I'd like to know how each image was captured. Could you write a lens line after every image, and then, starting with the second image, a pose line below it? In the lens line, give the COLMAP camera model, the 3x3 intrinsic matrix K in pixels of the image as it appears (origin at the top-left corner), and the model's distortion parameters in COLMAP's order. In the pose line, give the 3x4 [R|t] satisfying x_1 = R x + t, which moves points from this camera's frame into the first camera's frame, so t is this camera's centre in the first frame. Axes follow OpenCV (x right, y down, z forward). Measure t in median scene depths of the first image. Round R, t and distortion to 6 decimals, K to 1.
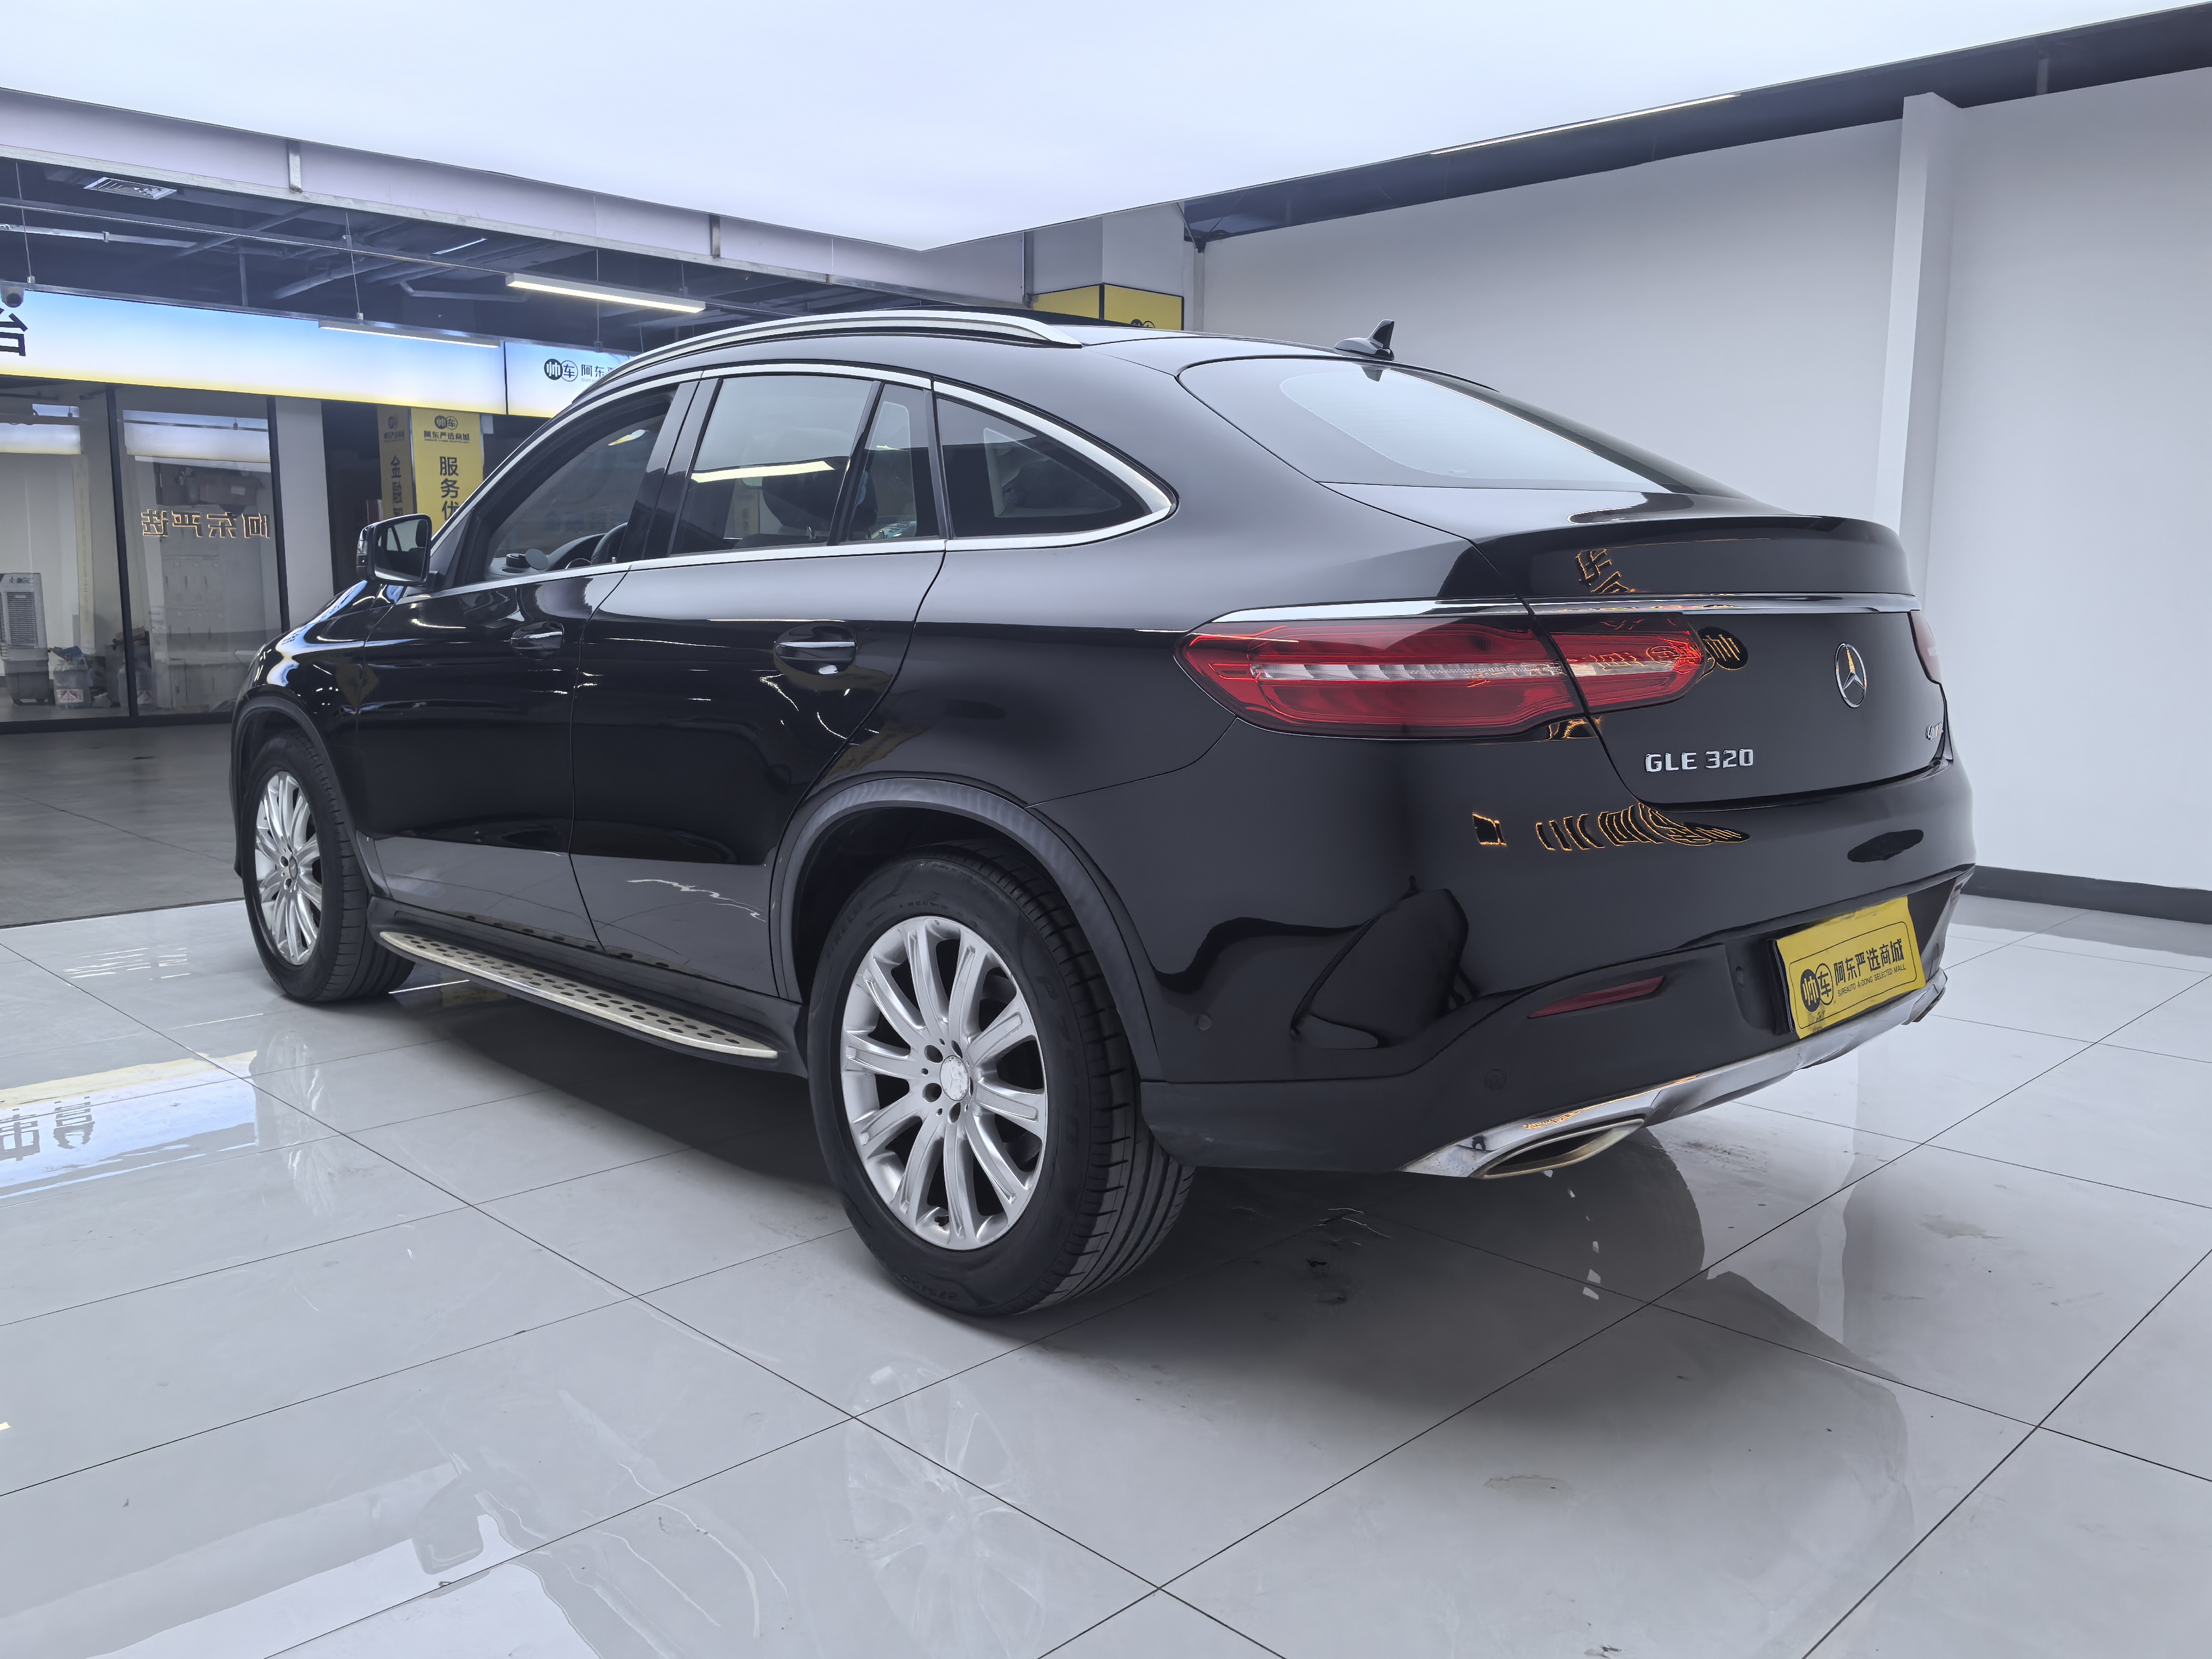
lens RADIAL K [[1760.0, 0, 1103.0], [0, 1760.0, 836.6], [0, 0, 1]] dist [0.046961, -0.111358]
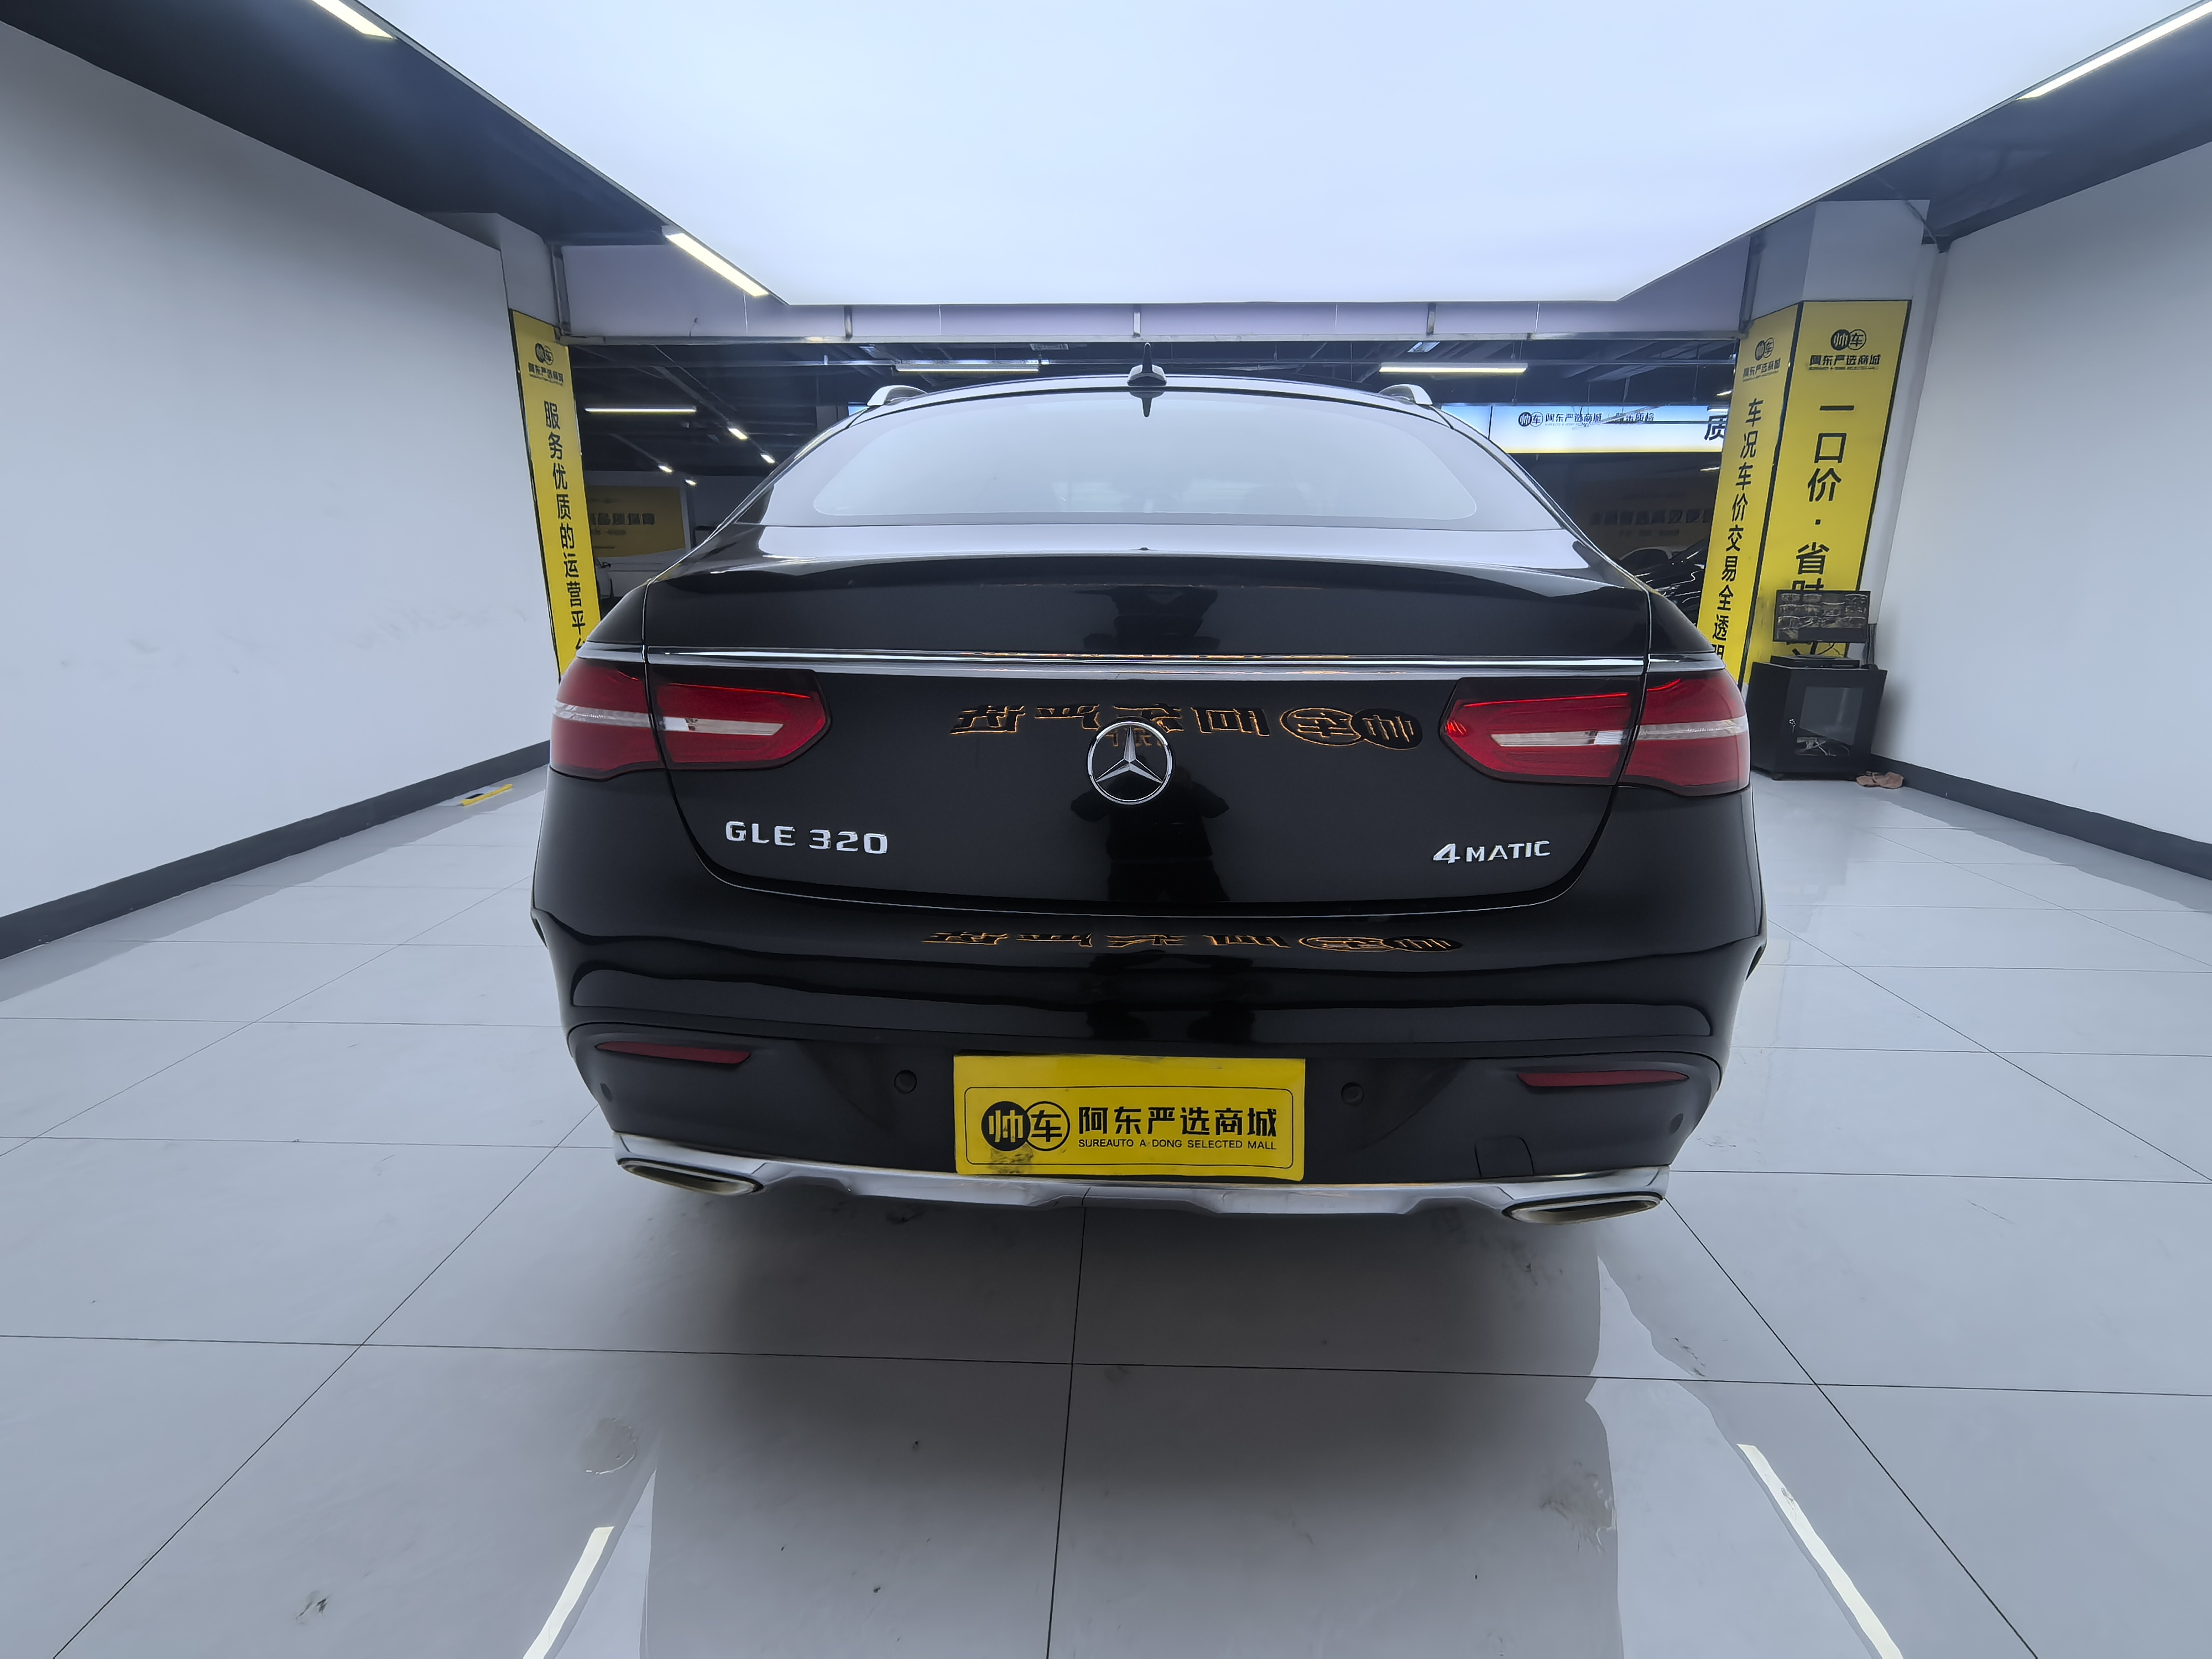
lens RADIAL K [[1033.8, 0, 1107.9], [0, 1033.8, 819.0], [0, 0, 1]] dist [0.002401, 0.000232]
pose [[0.677993, 0.178109, -0.713164, 0.801401], [-0.101154, 0.983577, 0.149478, -0.143835], [0.728075, -0.029205, 0.684875, 0.739715]]
